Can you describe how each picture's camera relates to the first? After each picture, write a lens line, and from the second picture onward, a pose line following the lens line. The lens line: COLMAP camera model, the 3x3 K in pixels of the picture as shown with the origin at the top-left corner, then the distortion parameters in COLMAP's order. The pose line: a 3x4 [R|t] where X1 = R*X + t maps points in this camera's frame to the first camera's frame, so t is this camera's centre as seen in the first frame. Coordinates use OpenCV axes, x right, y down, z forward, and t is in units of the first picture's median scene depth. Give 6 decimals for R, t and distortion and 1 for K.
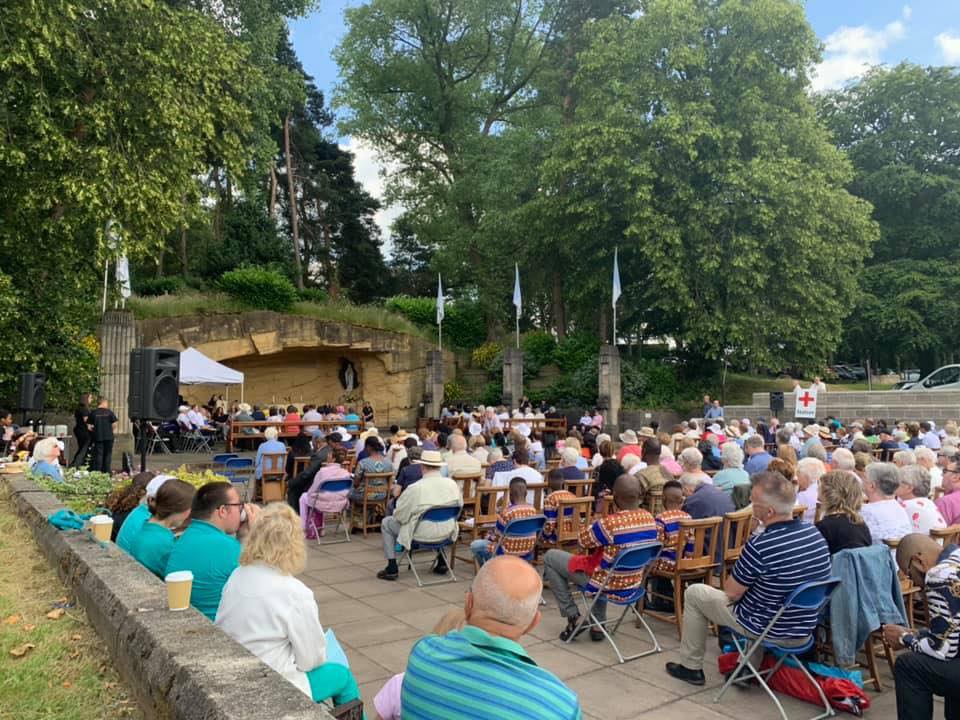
lens RADIAL K [[760.7, 0, 480.0], [0, 760.7, 360.0], [0, 0, 1]] dist [0.069641, -0.073161]
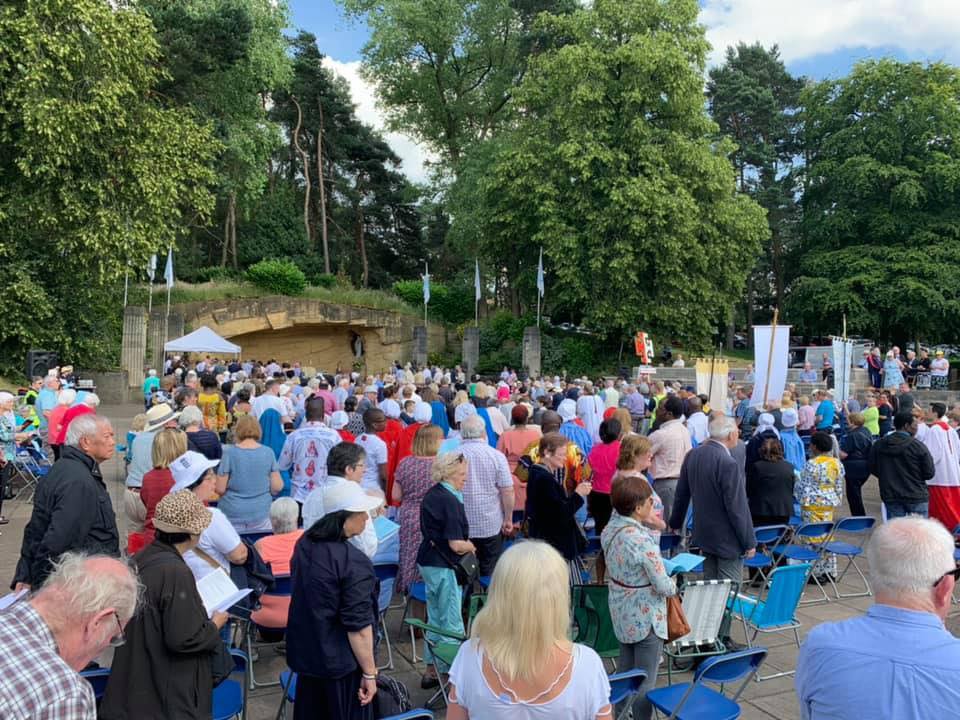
lens RADIAL K [[768.9, 0, 476.5], [0, 768.9, 359.6], [0, 0, 1]] dist [0.153721, -0.263869]
pose [[0.984696, 0.020734, -0.173043, 0.308692], [-0.011967, 0.998599, 0.051553, -0.029970], [0.173869, -0.048693, 0.983564, -0.270242]]
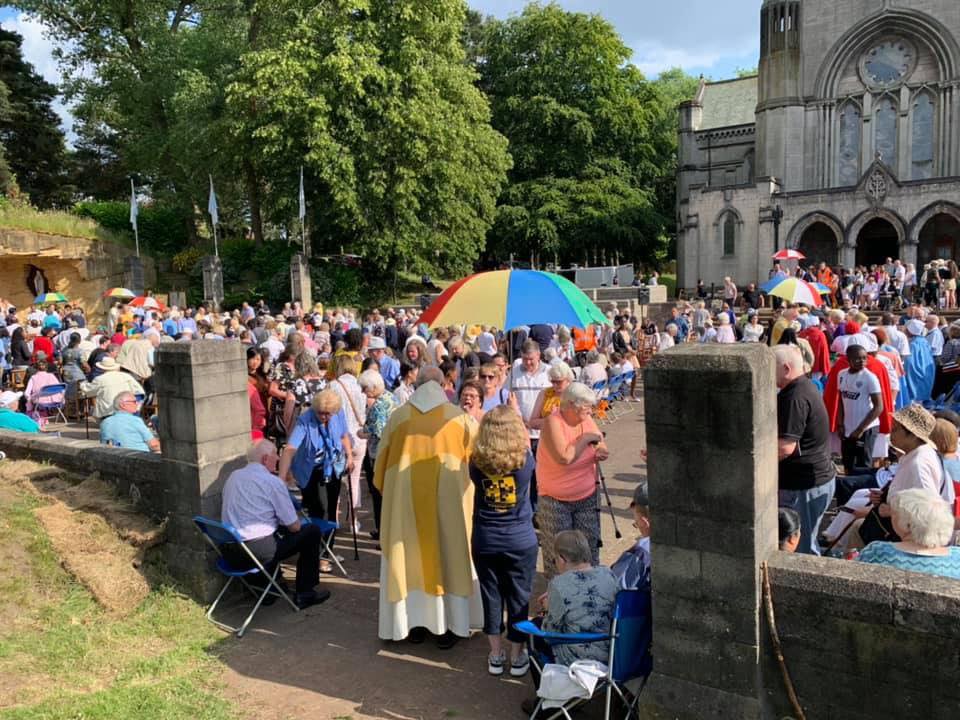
lens RADIAL K [[760.7, 0, 480.0], [0, 760.7, 360.0], [0, 0, 1]] dist [0.069641, -0.073161]
pose [[0.937769, -0.054675, 0.342928, 0.022479], [0.003119, 0.988814, 0.149124, -0.035798], [-0.347245, -0.138774, 0.927449, -0.194508]]
